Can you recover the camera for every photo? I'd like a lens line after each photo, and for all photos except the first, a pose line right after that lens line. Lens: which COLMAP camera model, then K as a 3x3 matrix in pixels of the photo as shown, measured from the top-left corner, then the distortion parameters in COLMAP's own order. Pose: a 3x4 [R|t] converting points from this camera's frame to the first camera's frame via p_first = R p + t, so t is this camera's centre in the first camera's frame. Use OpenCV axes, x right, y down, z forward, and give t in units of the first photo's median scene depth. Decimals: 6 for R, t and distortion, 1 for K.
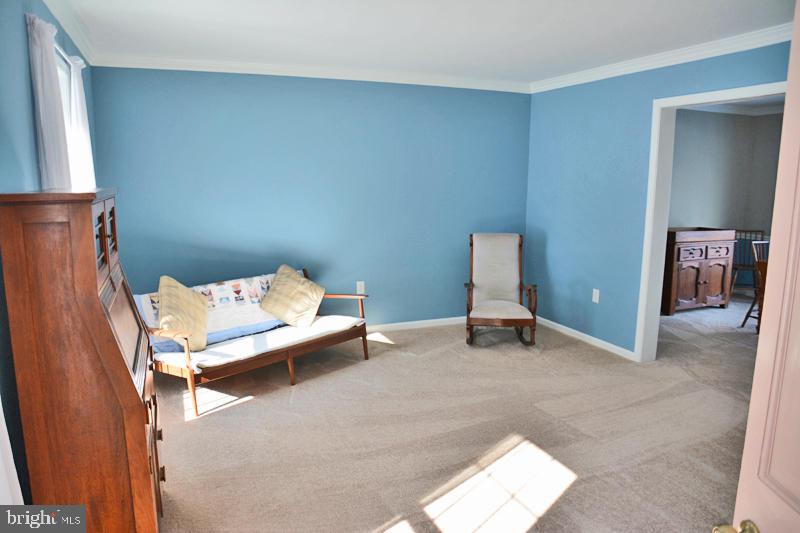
lens RADIAL K [[557.6, 0, 392.1], [0, 557.6, 283.1], [0, 0, 1]] dist [-0.126265, 0.069178]
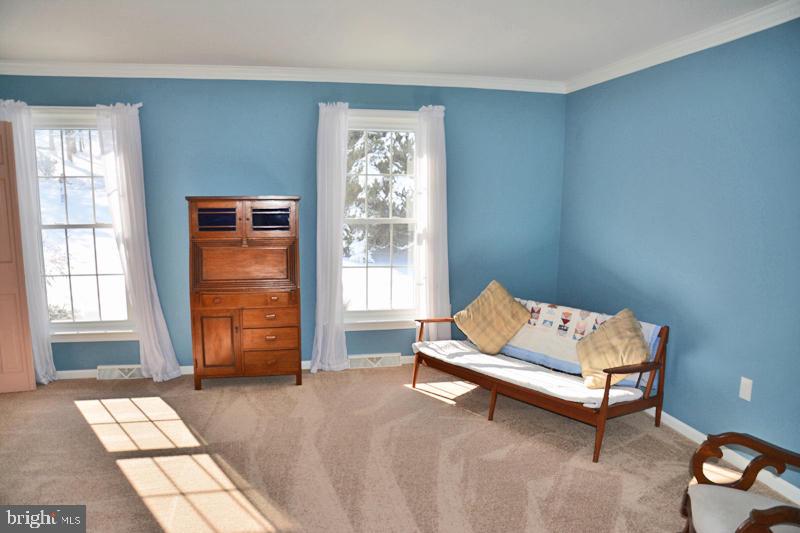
lens RADIAL K [[557.6, 0, 392.1], [0, 557.6, 283.1], [0, 0, 1]] dist [-0.126265, 0.069178]
pose [[-0.199151, 0.152607, -0.968013, 0.644939], [-0.180630, 0.965159, 0.189318, -0.164310], [0.963178, 0.212555, -0.164647, 0.871853]]
